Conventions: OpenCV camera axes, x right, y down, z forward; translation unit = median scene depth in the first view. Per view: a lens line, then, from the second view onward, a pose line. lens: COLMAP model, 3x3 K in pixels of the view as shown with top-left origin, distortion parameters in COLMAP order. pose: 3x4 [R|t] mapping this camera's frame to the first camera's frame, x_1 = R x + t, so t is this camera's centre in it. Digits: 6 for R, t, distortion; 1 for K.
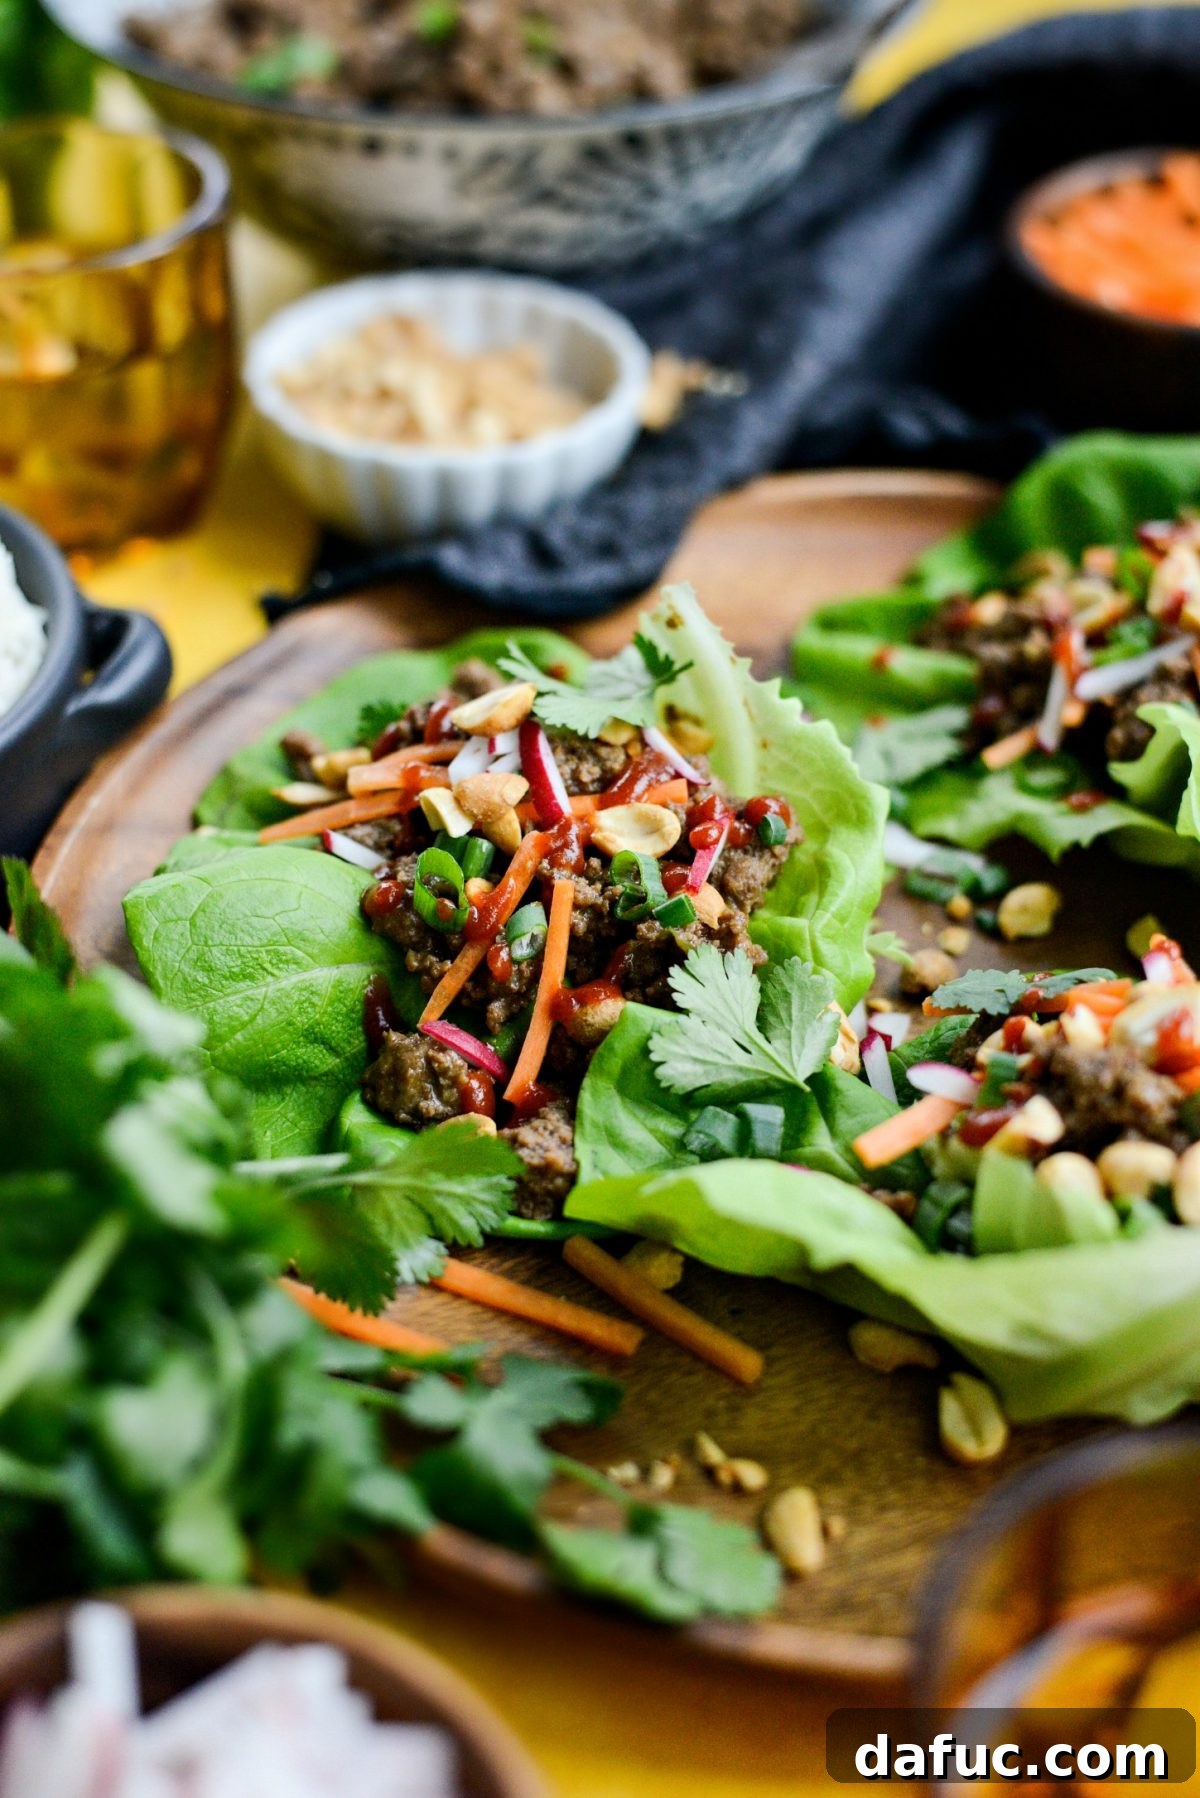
lens RADIAL K [[2732.9, 0, 603.5], [0, 2732.9, 889.1], [0, 0, 1]] dist [-0.153965, 0.084017]
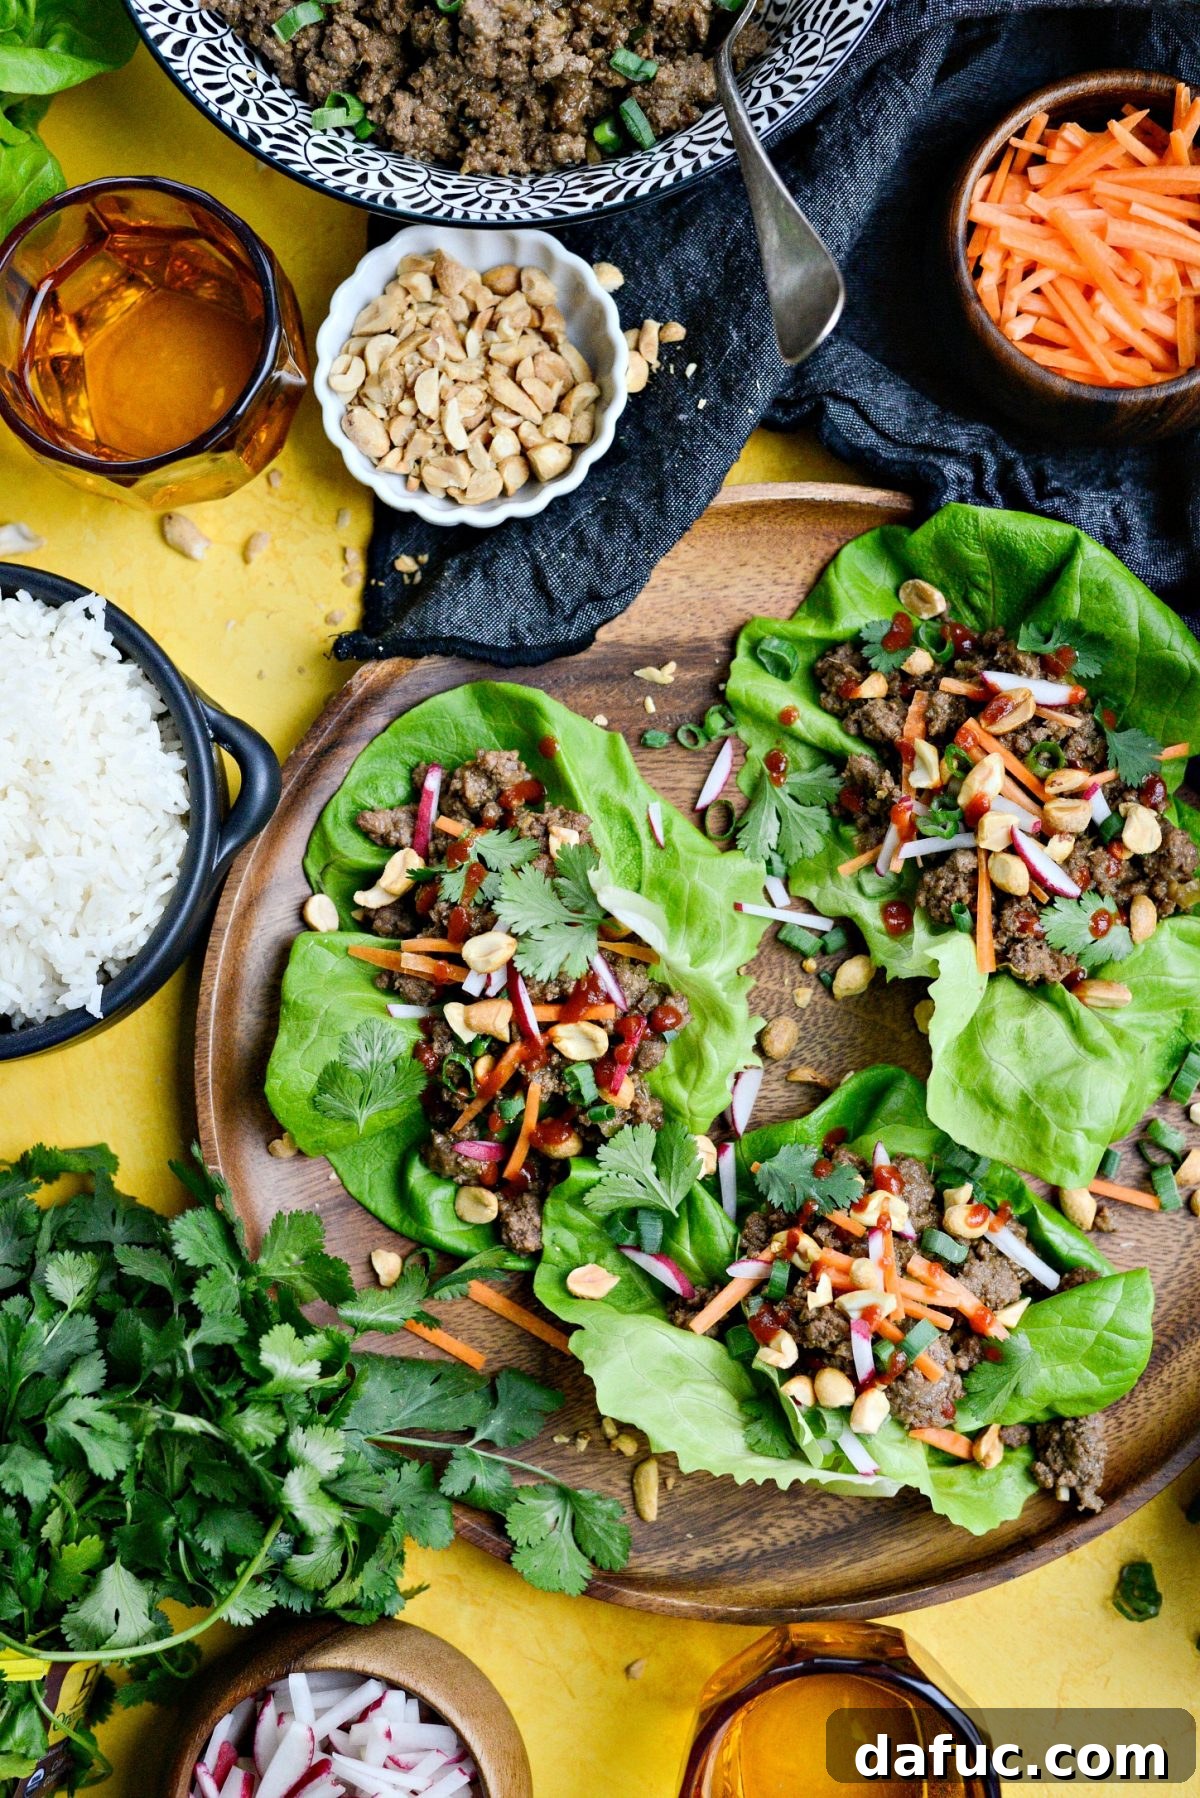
lens RADIAL K [[2732.9, 0, 603.5], [0, 2732.9, 889.1], [0, 0, 1]] dist [-0.153965, 0.084017]
pose [[0.997547, 0.042938, -0.055288, 0.100821], [0.012965, 0.662804, 0.748681, -1.181445], [0.068792, -0.747561, 0.660621, 0.023280]]
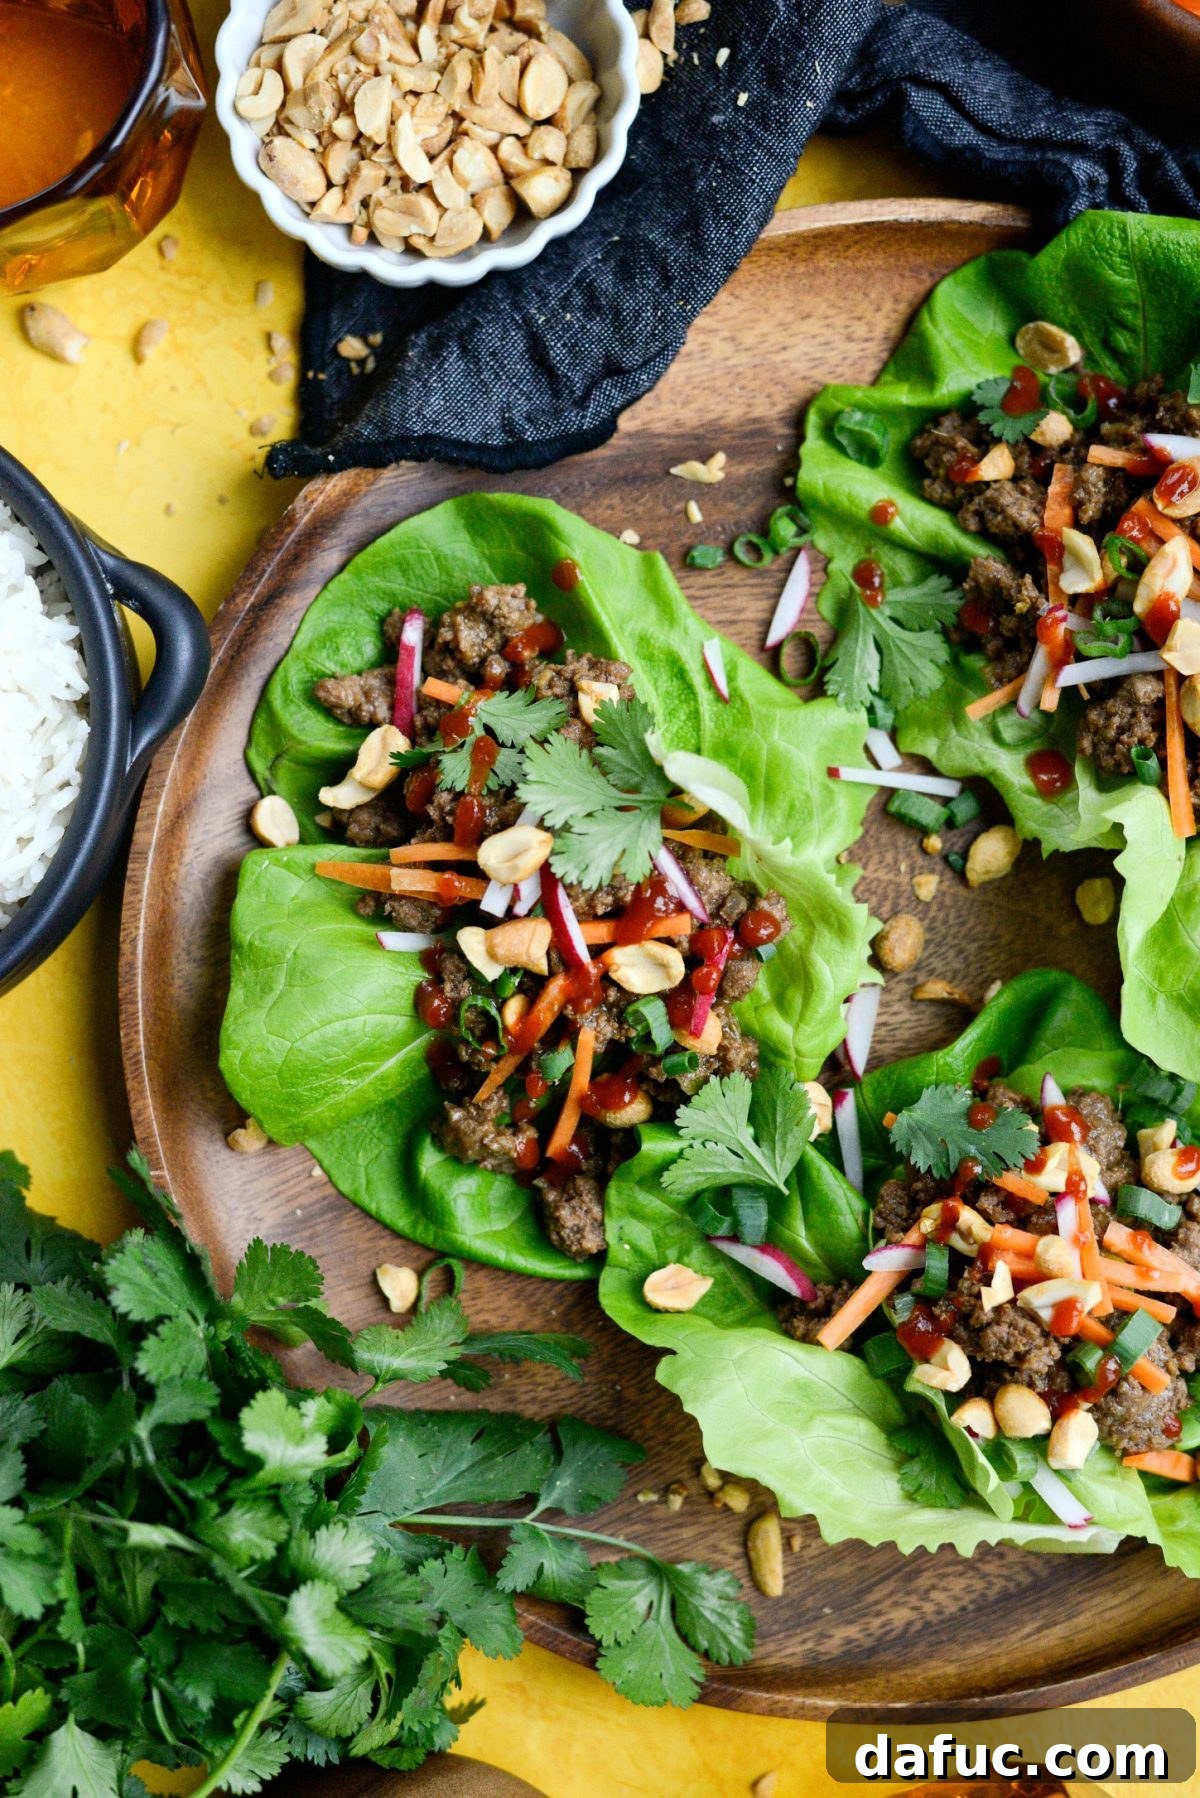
lens RADIAL K [[2810.2, 0, 597.1], [0, 2810.2, 893.9], [0, 0, 1]] dist [-0.166134, -0.049626]
pose [[0.999245, -0.026004, -0.028858, 0.024778], [0.038799, 0.631981, 0.774012, -0.905768], [-0.001890, -0.774548, 0.632513, 0.252704]]
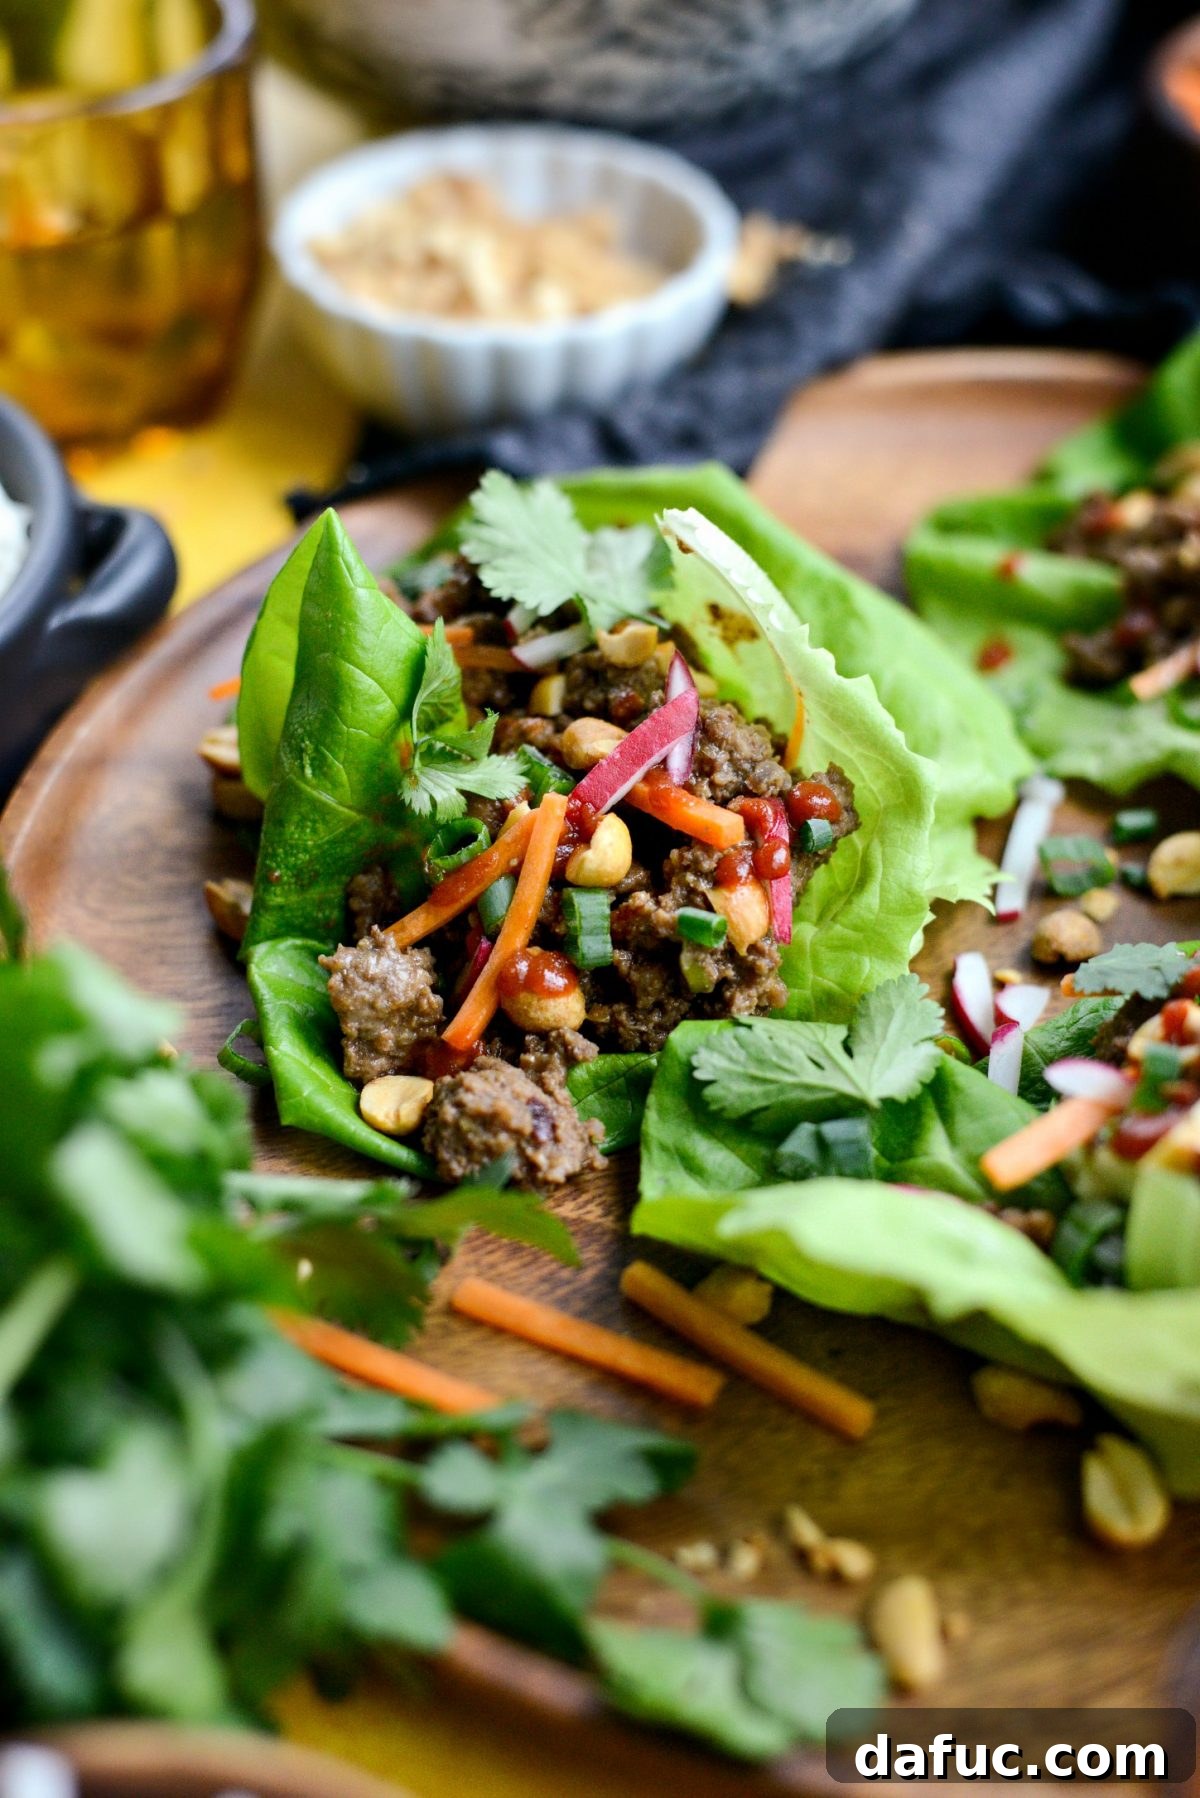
lens RADIAL K [[2810.2, 0, 597.1], [0, 2810.2, 893.9], [0, 0, 1]] dist [-0.166134, -0.049626]
pose [[0.999436, 0.005551, -0.033132, 0.003012], [-0.004617, 0.999592, 0.028194, -0.006903], [0.033275, -0.028025, 0.999053, 0.130760]]
